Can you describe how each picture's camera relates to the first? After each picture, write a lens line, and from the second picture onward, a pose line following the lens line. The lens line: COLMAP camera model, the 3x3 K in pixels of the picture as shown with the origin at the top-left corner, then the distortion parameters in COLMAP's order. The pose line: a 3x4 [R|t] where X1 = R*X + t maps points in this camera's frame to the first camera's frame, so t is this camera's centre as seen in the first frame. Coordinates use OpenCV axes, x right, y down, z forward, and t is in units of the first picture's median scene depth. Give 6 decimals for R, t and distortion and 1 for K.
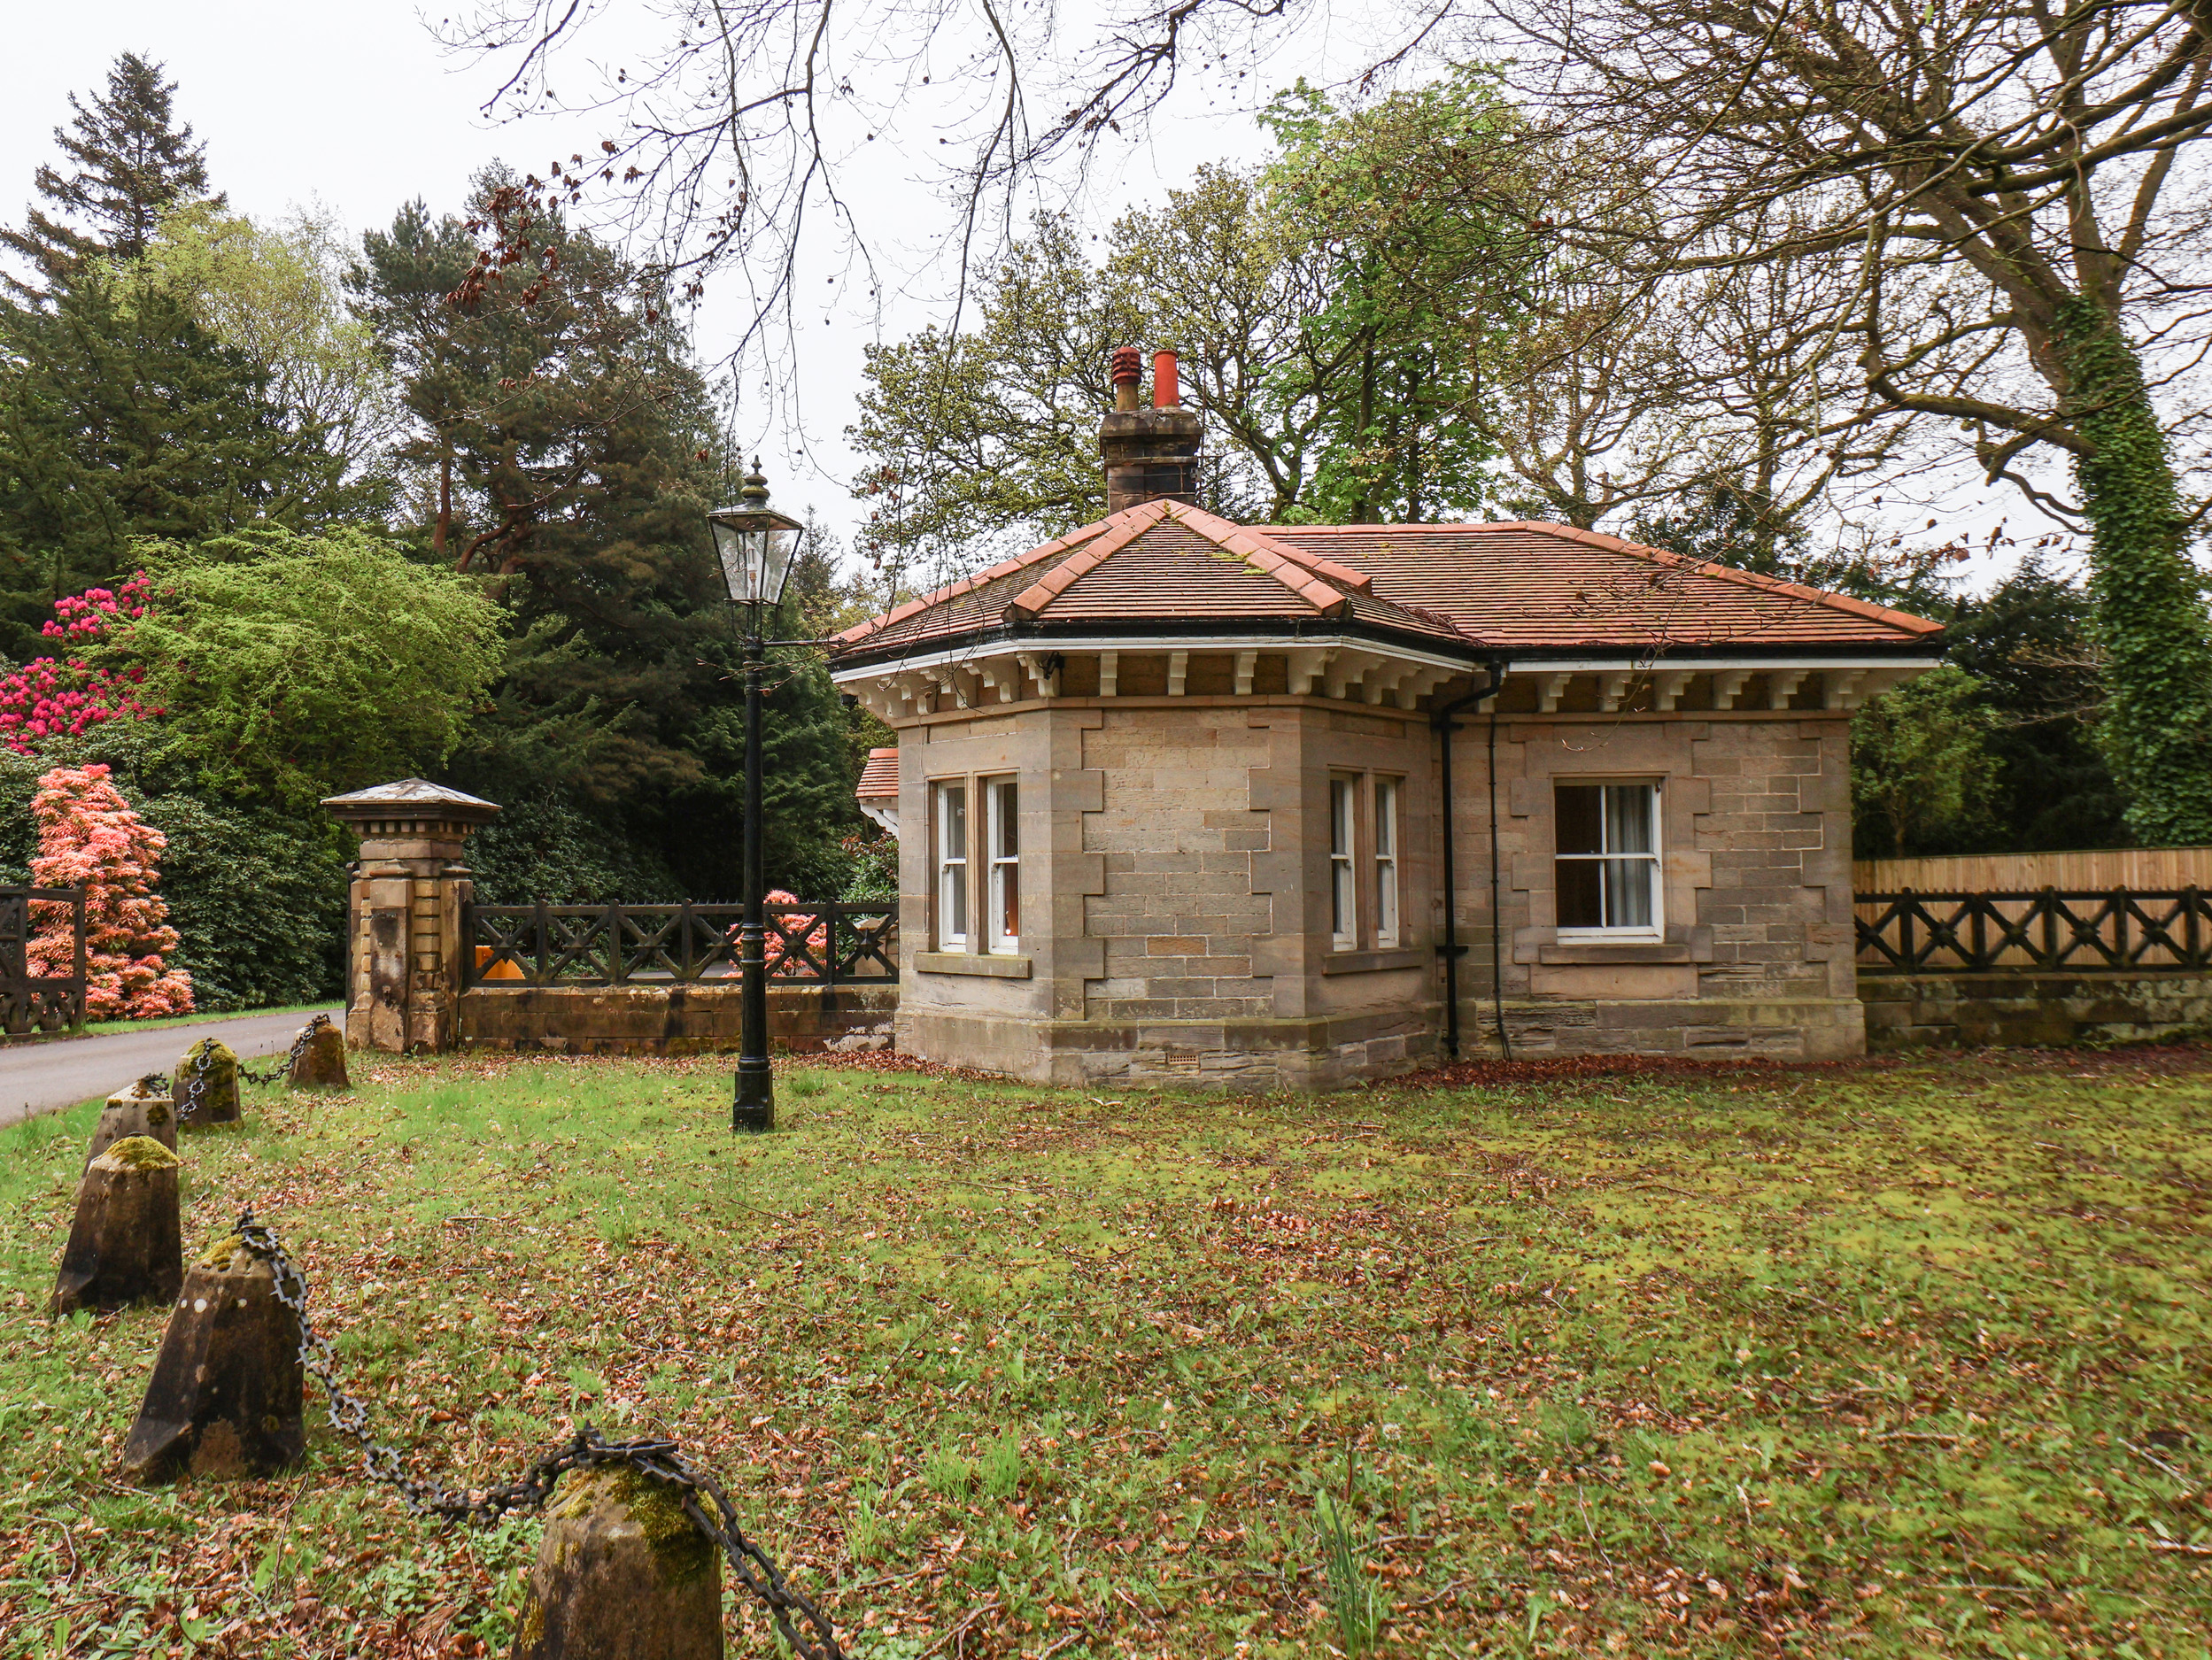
lens RADIAL K [[1311.8, 0, 1106.0], [0, 1311.8, 830.0], [0, 0, 1]] dist [0.001668, 0.001712]
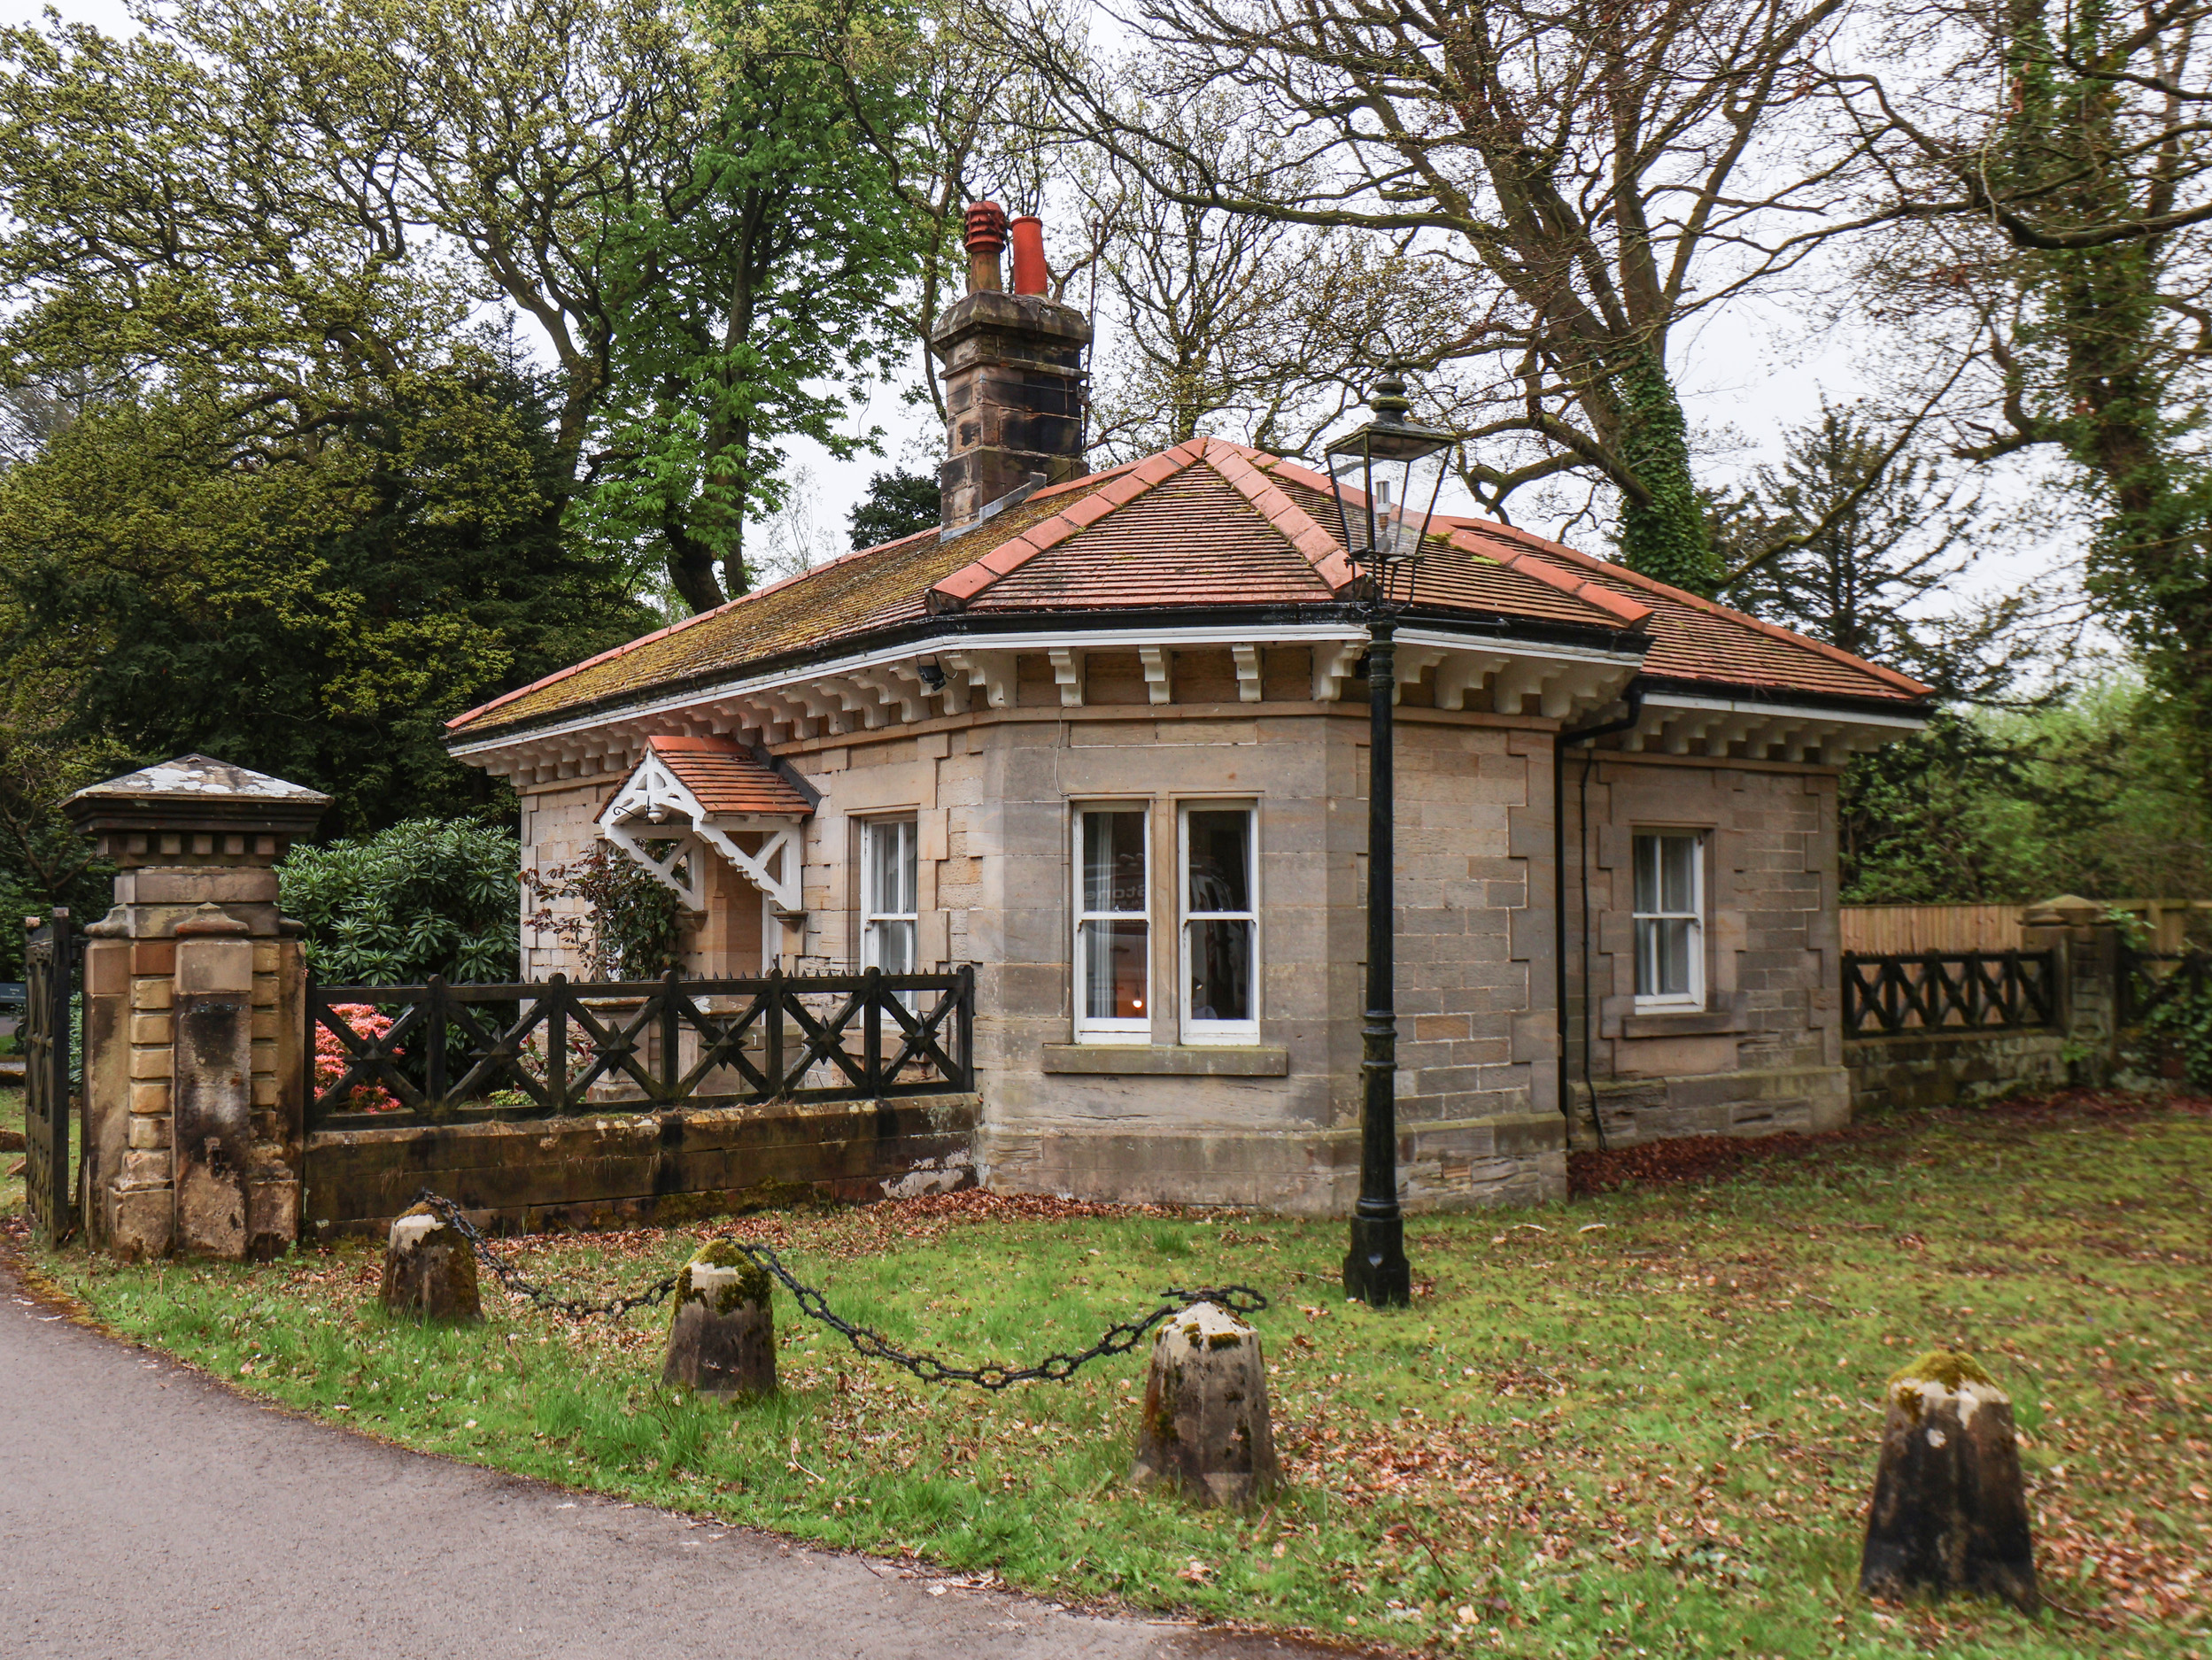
lens RADIAL K [[1803.3, 0, 1106.0], [0, 1803.3, 830.0], [0, 0, 1]] dist [0.037100, -0.065189]
pose [[0.846858, 0.033627, 0.530755, -0.609793], [-0.025829, 0.999422, -0.022107, -0.000887], [-0.531192, 0.005013, 0.847237, 0.162337]]
